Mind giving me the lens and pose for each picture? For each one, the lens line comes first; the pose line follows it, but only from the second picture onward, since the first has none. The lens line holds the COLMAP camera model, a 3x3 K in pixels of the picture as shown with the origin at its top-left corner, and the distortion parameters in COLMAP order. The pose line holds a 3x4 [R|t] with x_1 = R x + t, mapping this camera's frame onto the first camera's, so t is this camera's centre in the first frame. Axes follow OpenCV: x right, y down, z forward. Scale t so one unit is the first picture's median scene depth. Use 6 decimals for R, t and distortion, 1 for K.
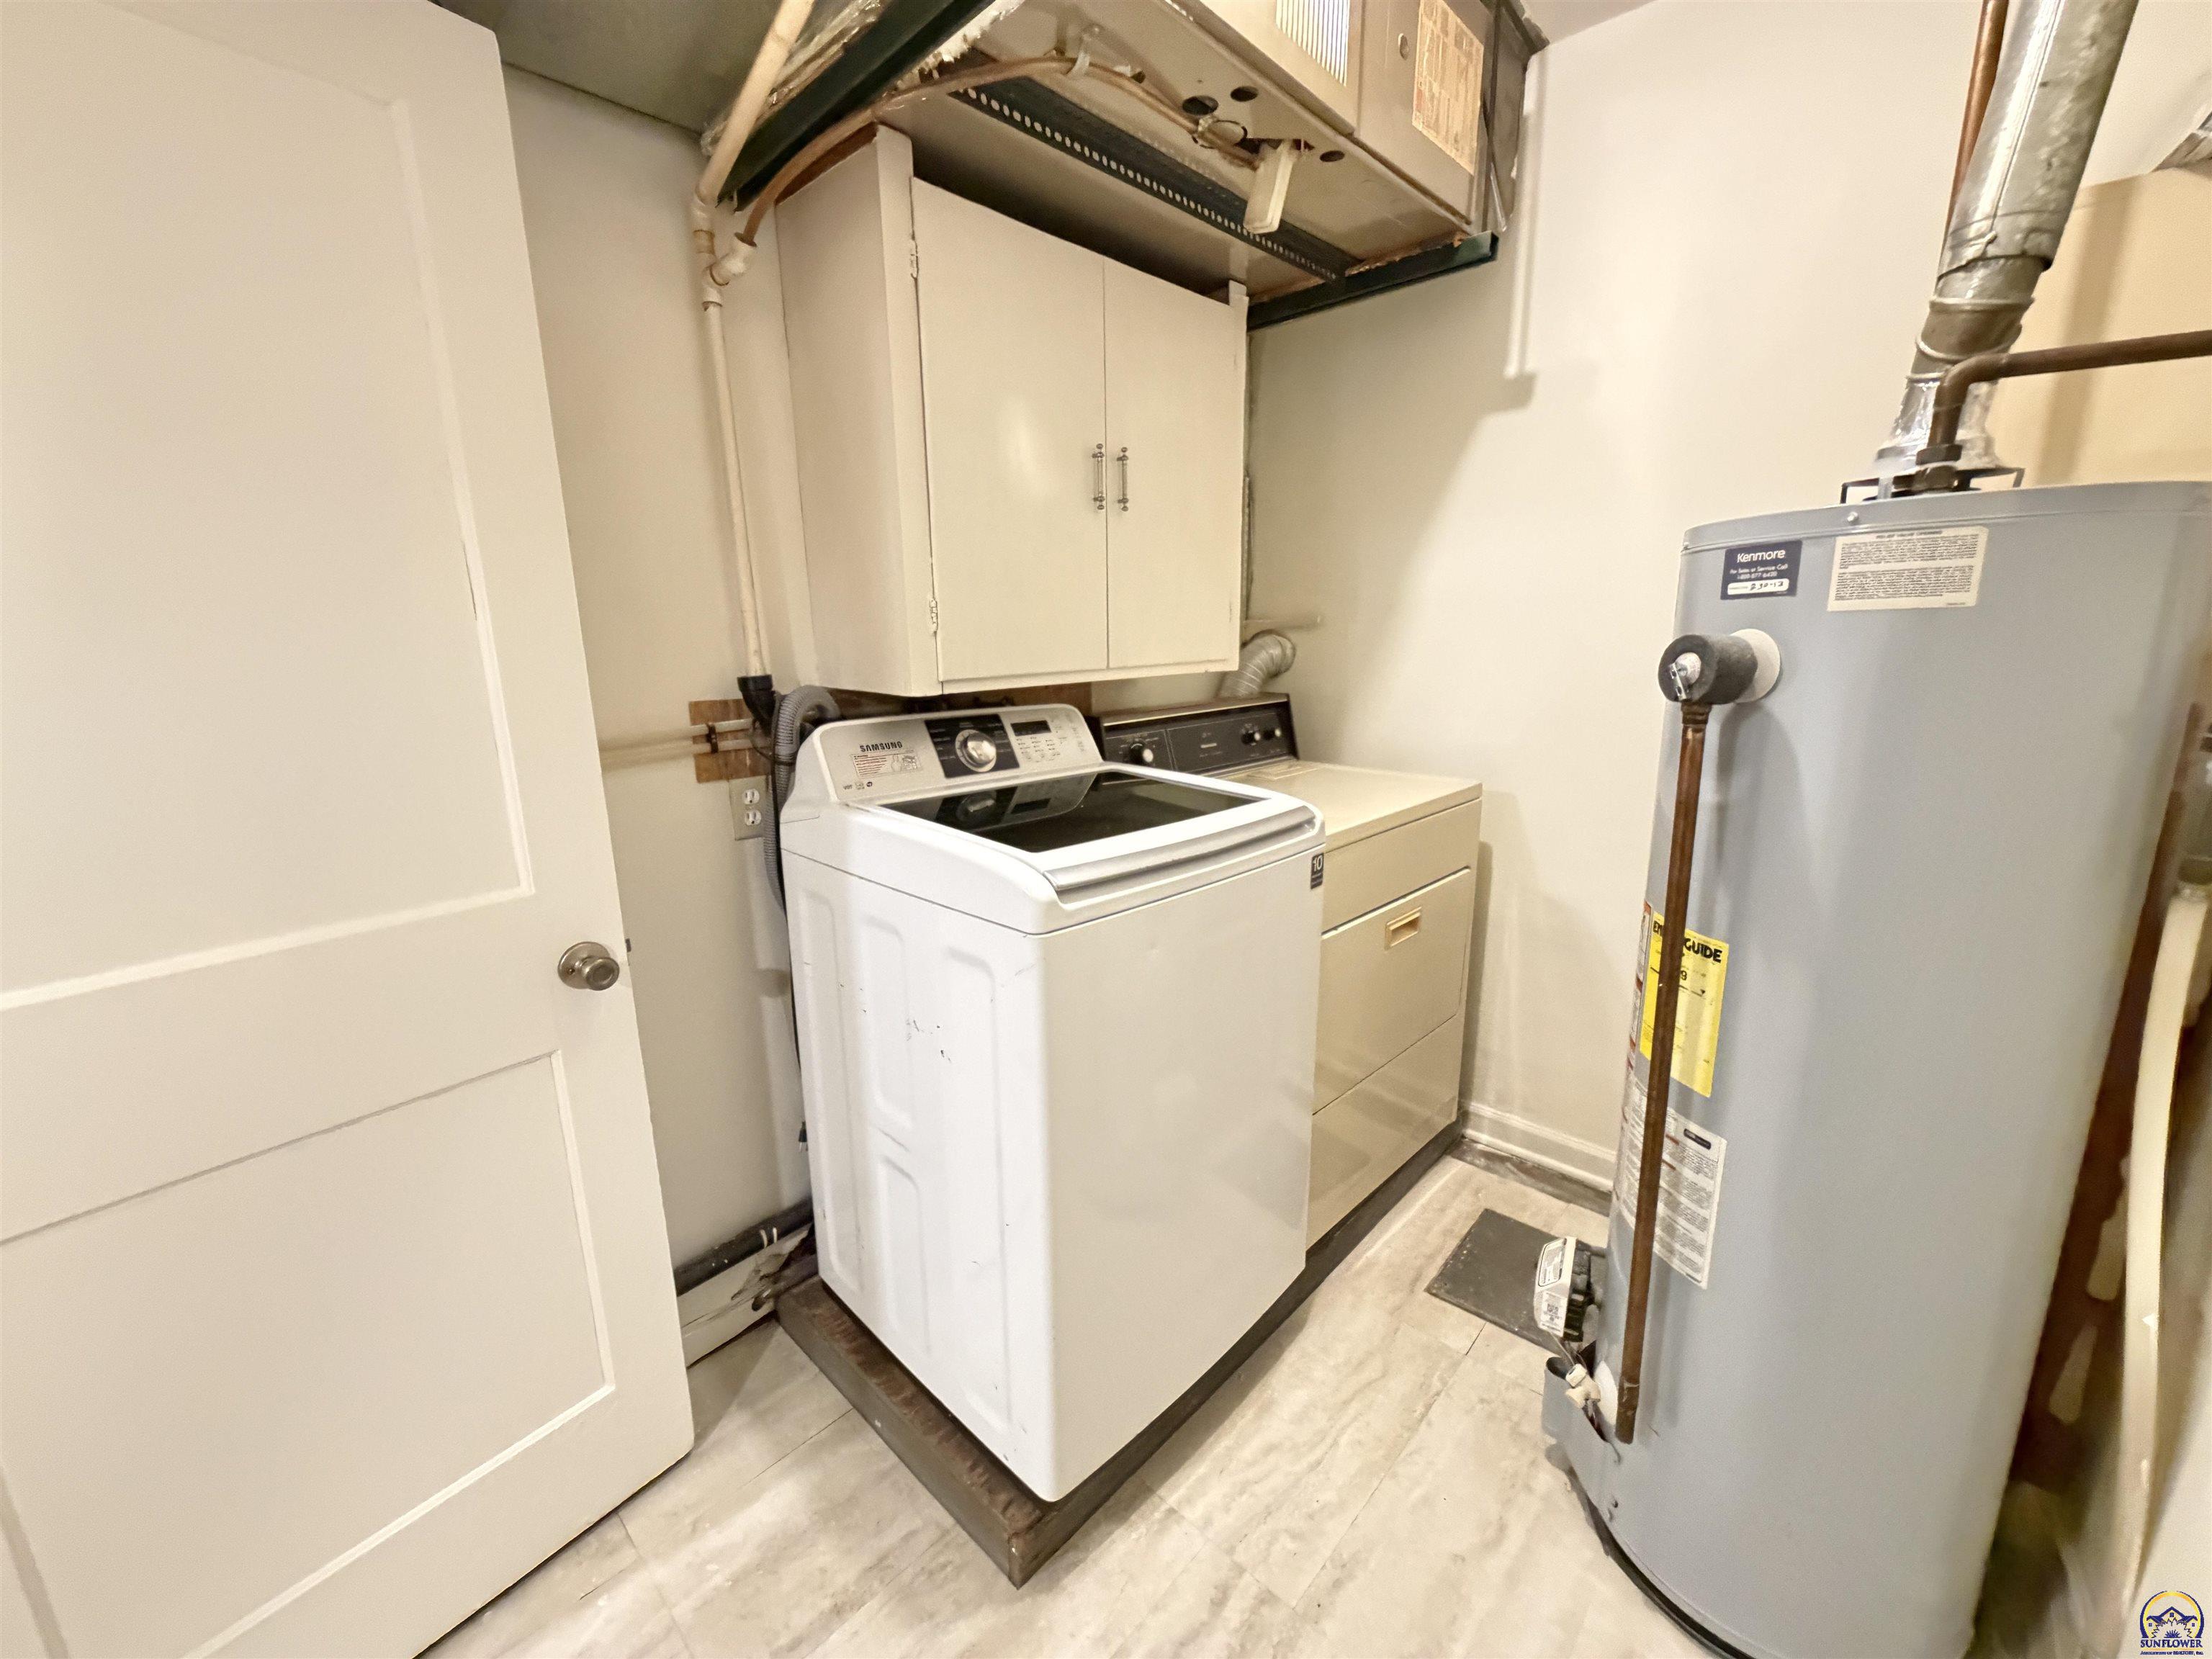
lens RADIAL K [[885.6, 0, 1106.0], [0, 885.6, 829.5], [0, 0, 1]] dist [0.002137, -0.000027]
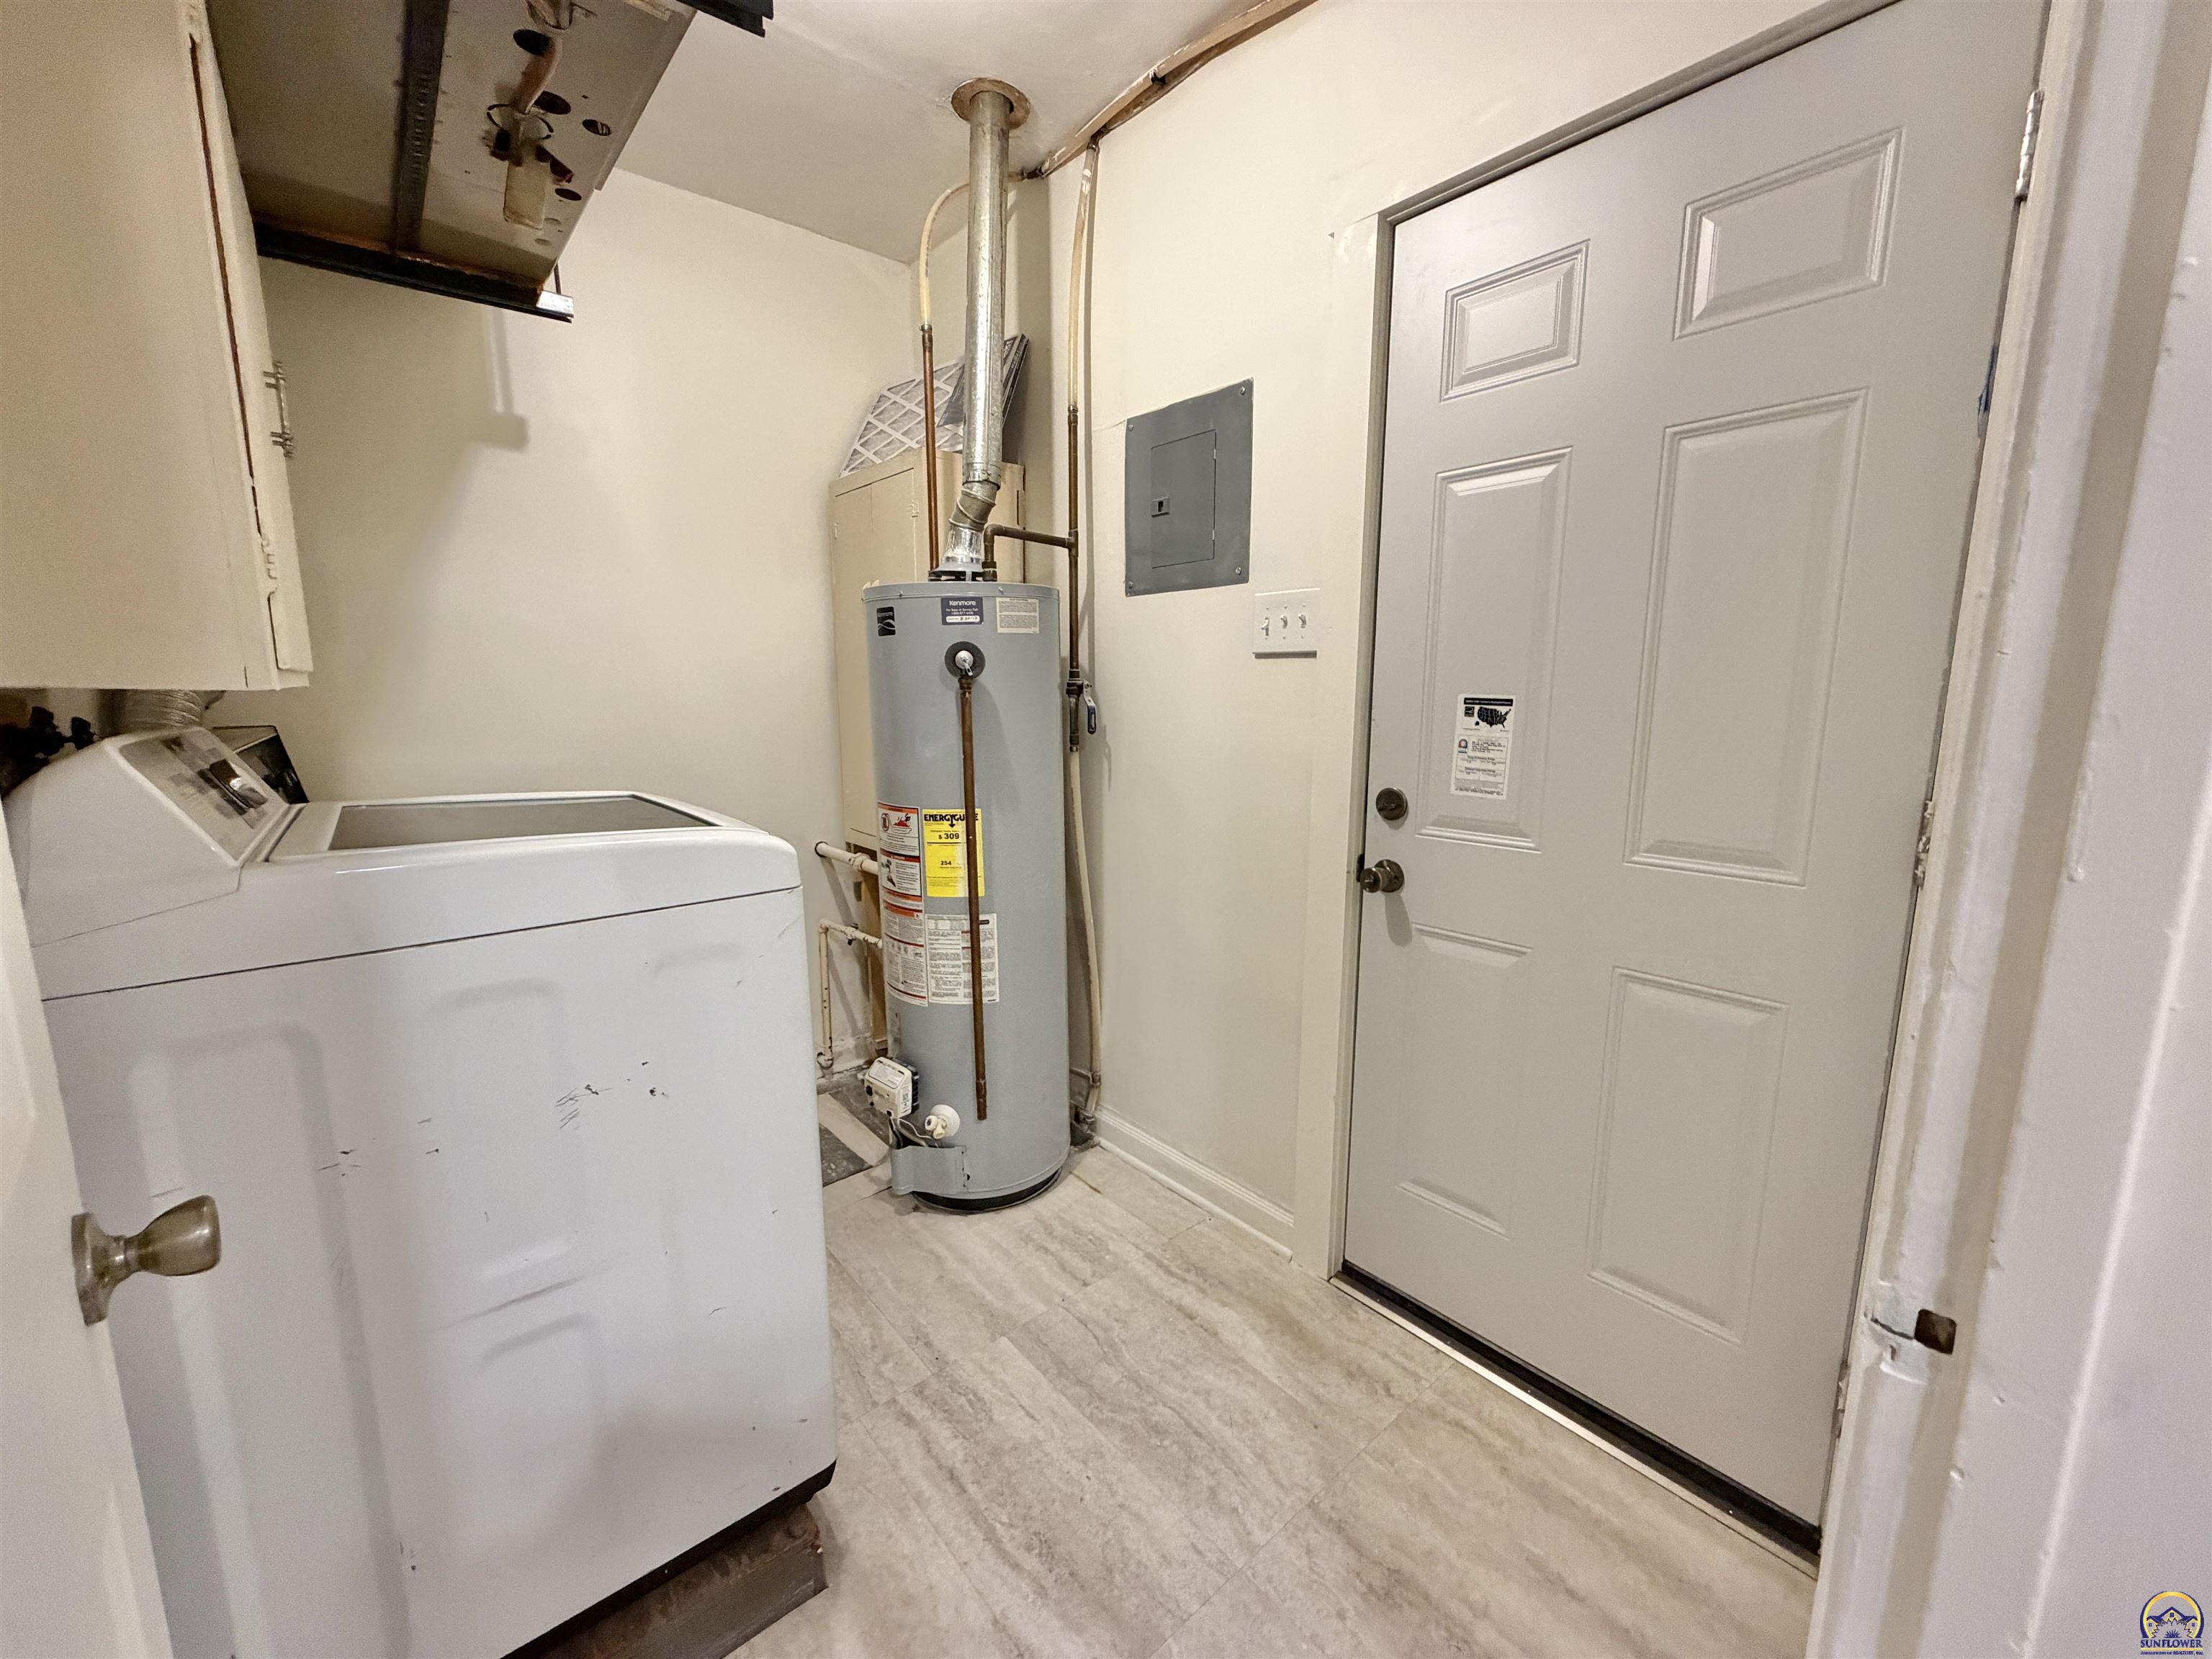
lens RADIAL K [[885.6, 0, 1106.0], [0, 885.6, 829.5], [0, 0, 1]] dist [0.002137, -0.000027]
pose [[0.109624, -0.147931, 0.982903, -0.942962], [0.223933, 0.967117, 0.120579, 0.004793], [-0.968420, 0.206886, 0.139146, 0.417539]]
